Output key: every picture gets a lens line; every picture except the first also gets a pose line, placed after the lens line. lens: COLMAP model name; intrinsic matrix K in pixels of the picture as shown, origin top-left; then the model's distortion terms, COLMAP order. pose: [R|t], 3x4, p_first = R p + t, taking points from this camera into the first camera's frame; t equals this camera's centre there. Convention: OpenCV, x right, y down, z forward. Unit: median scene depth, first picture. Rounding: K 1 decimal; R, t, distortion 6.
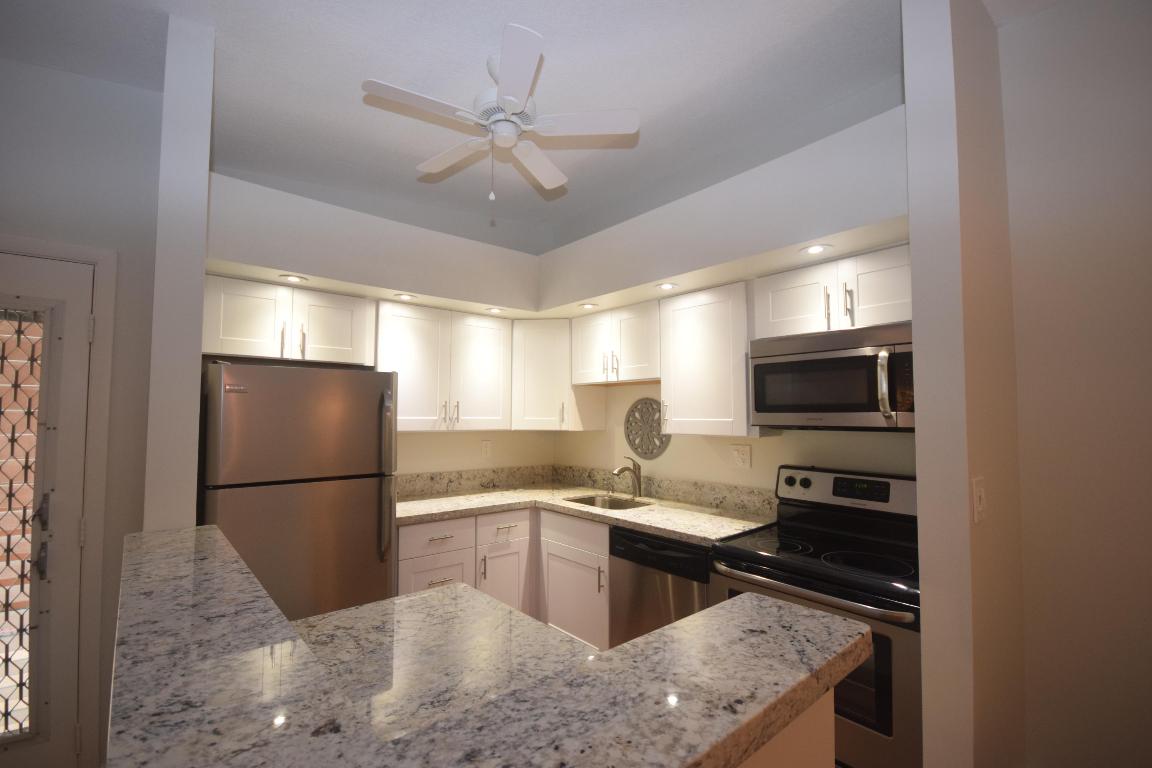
lens RADIAL K [[503.8, 0, 572.1], [0, 503.8, 392.5], [0, 0, 1]] dist [-0.011458, -0.000325]
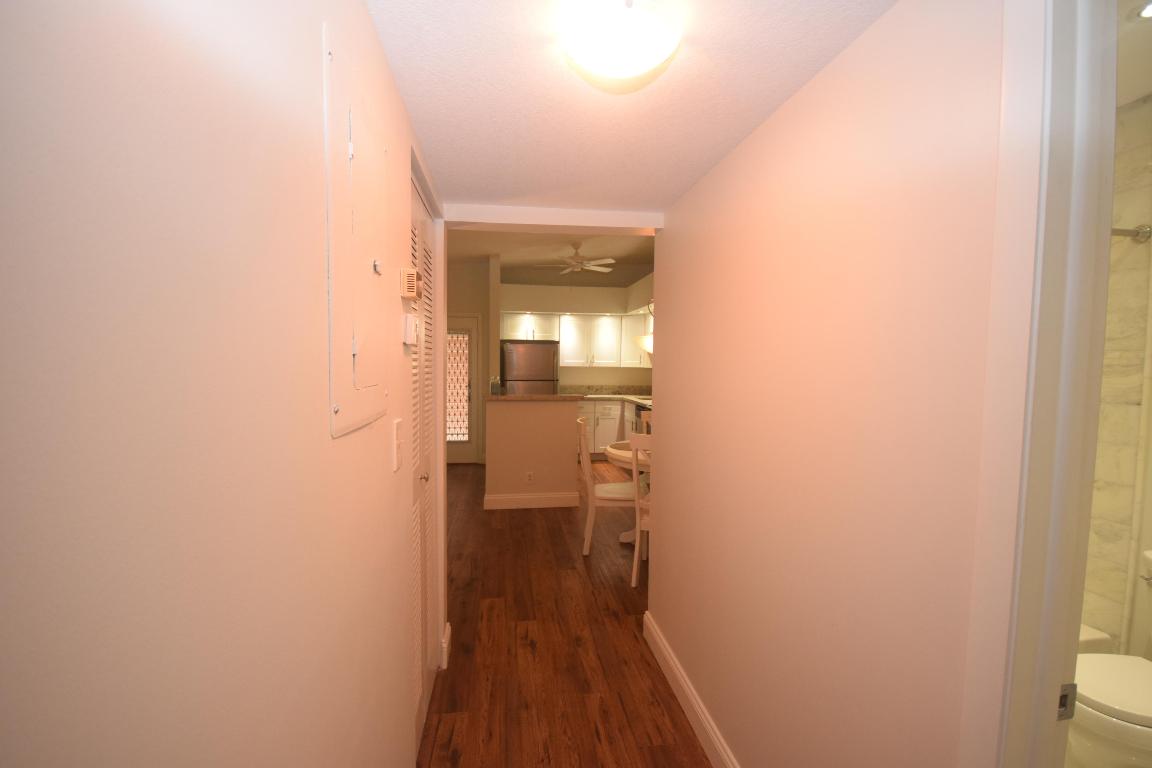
lens RADIAL K [[503.8, 0, 572.1], [0, 503.8, 392.5], [0, 0, 1]] dist [-0.011458, -0.000325]
pose [[0.842201, 0.037616, -0.537849, 1.218301], [0.017946, 0.995055, 0.097694, -0.045743], [0.538864, -0.091930, 0.837361, -1.319496]]
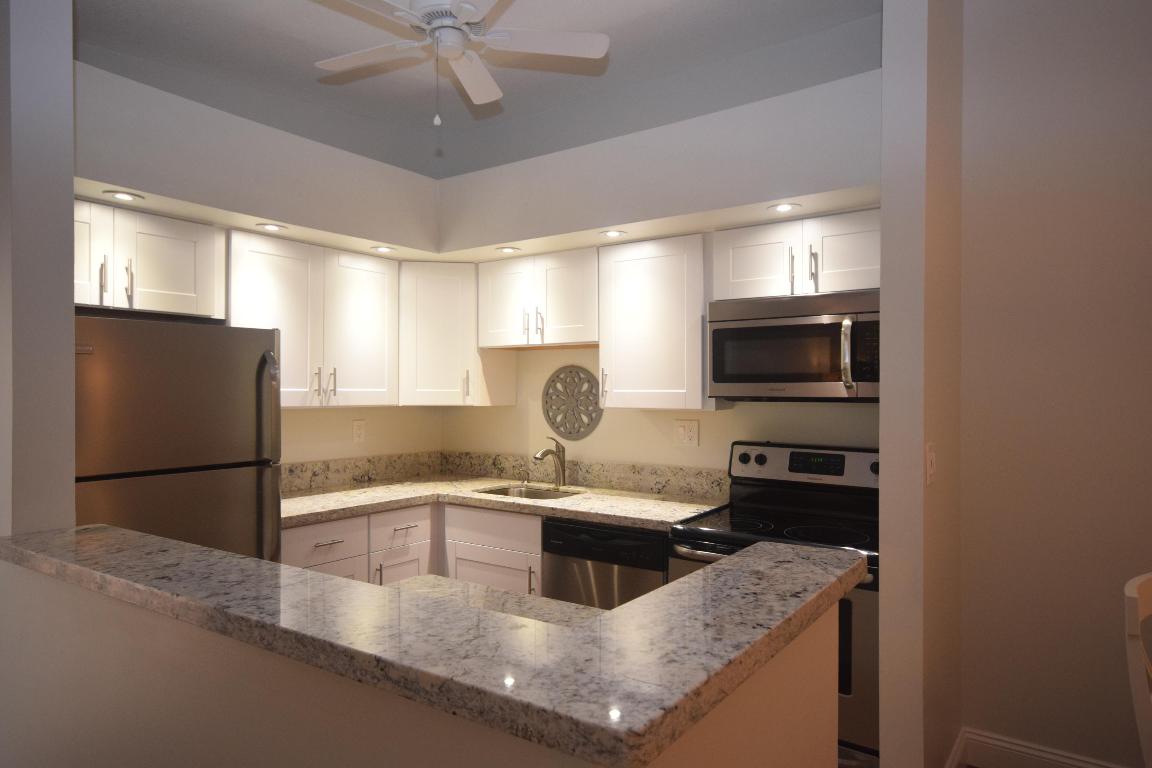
lens RADIAL K [[716.1, 0, 576.3], [0, 716.1, 392.9], [0, 0, 1]] dist [-0.003219, -0.000025]
pose [[0.968958, -0.001506, 0.247219, -0.177248], [-0.010908, 0.998747, 0.048839, -0.001818], [-0.246983, -0.050020, 0.967728, -0.169391]]
